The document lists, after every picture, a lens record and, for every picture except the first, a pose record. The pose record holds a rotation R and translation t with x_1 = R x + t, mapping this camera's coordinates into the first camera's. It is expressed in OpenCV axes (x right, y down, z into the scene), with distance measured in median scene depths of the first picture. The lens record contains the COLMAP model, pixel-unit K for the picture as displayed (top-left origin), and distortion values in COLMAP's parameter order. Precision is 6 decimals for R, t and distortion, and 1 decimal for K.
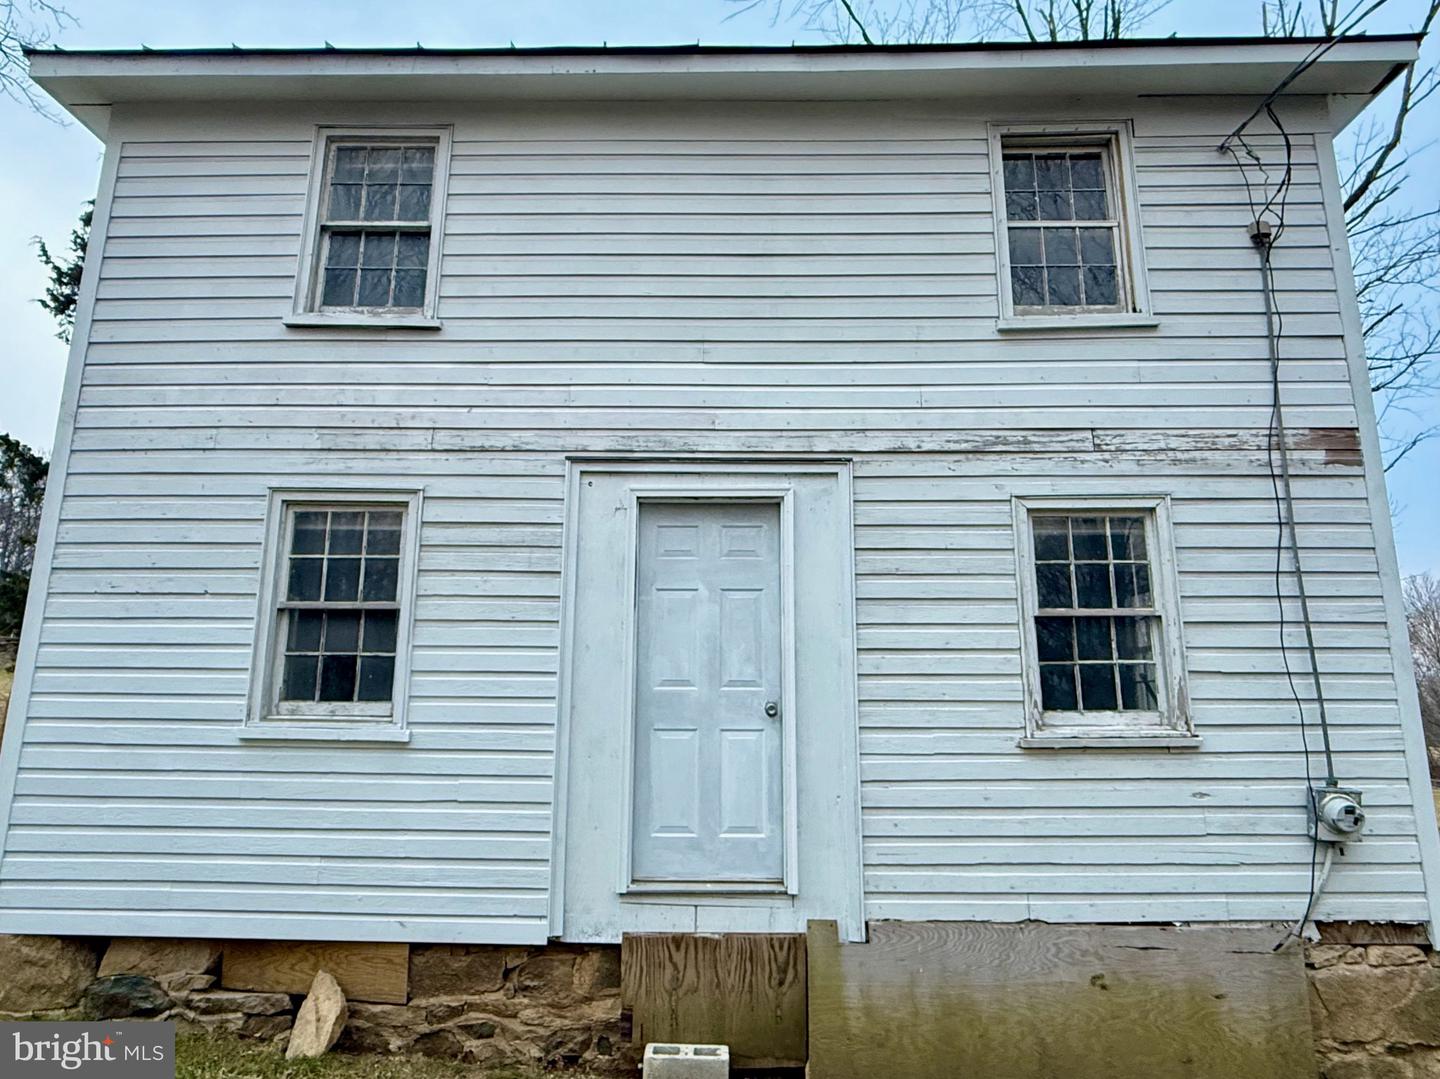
lens RADIAL K [[881.6, 0, 720.0], [0, 881.6, 539.5], [0, 0, 1]] dist [0.001741, -0.002610]
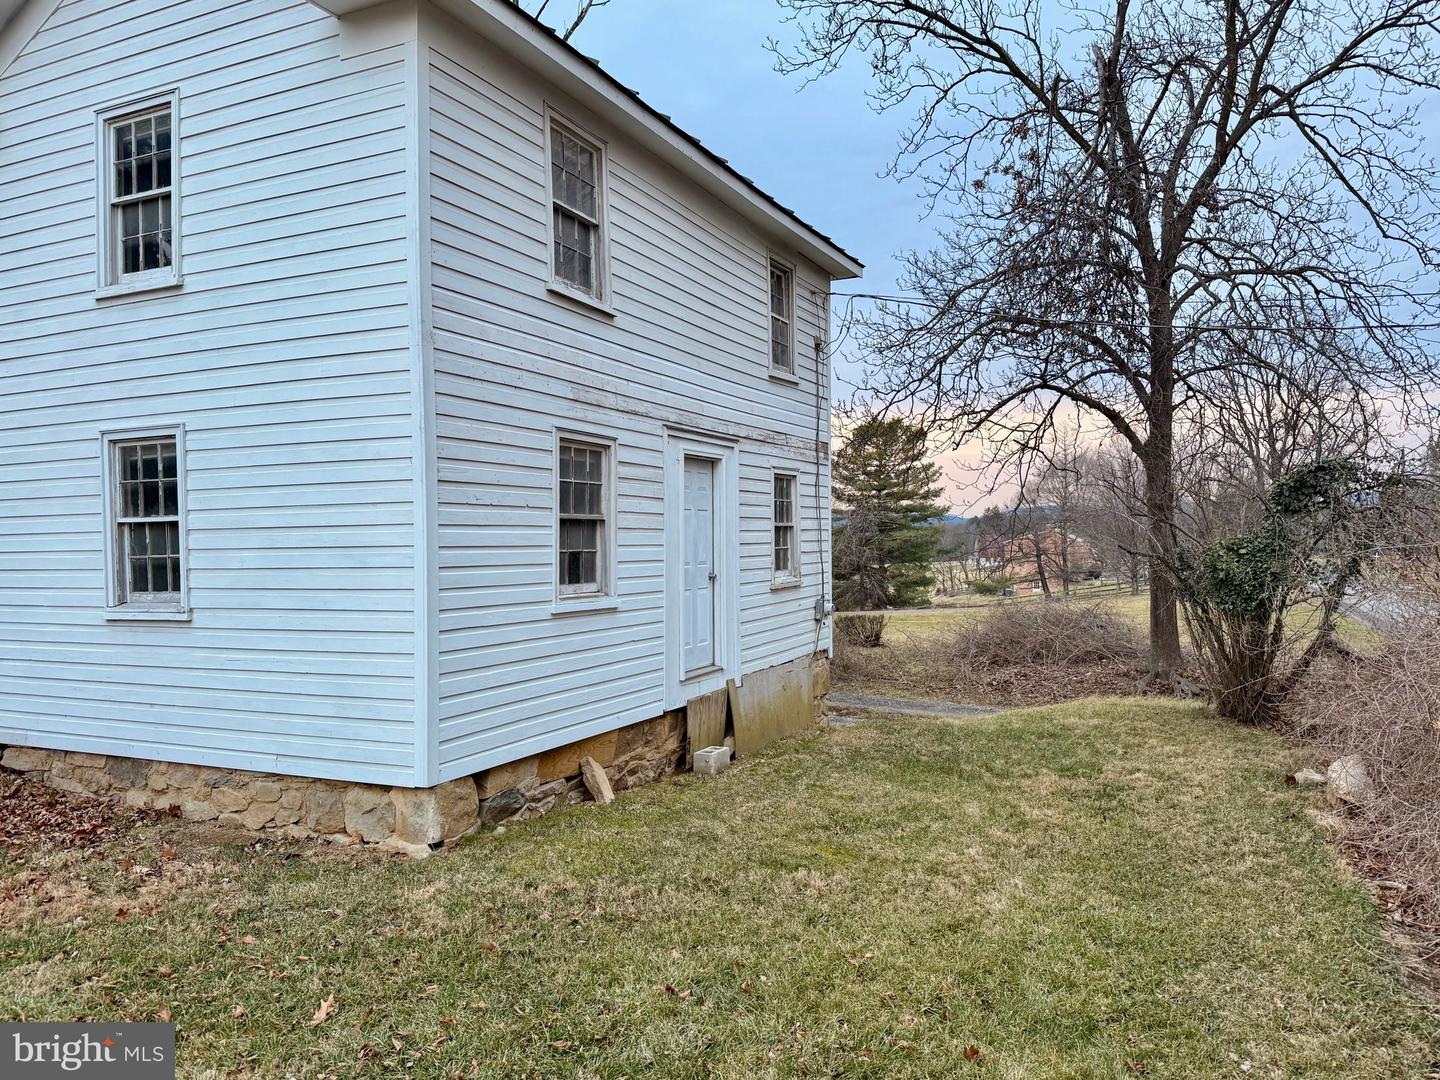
lens RADIAL K [[1044.2, 0, 696.1], [0, 1044.2, 556.0], [0, 0, 1]] dist [0.133490, -0.202490]
pose [[0.426959, -0.024718, 0.903933, -1.856720], [-0.170334, 0.979534, 0.107240, -0.073959], [-0.888083, -0.199758, 0.414011, 0.133798]]
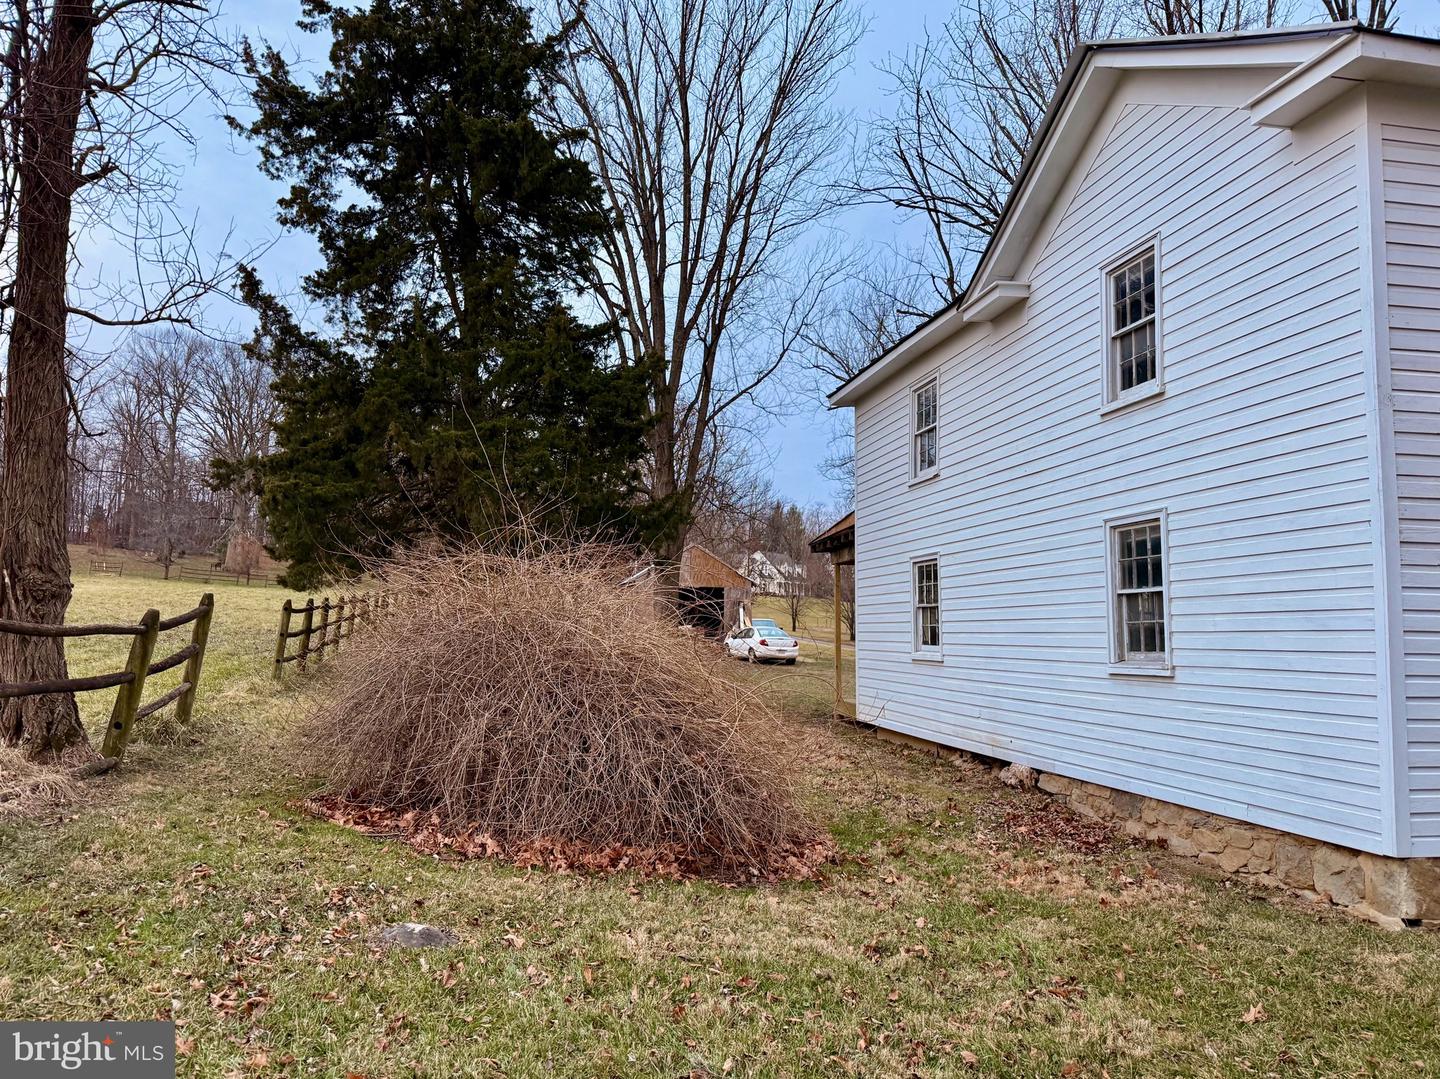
lens RADIAL K [[1012.3, 0, 720.2], [0, 1012.3, 549.7], [0, 0, 1]] dist [0.027653, -0.027204]
pose [[0.975771, 0.020442, 0.217836, -1.891313], [-0.047799, 0.991493, 0.121065, -0.072397], [-0.213508, -0.128544, 0.968448, -0.056795]]
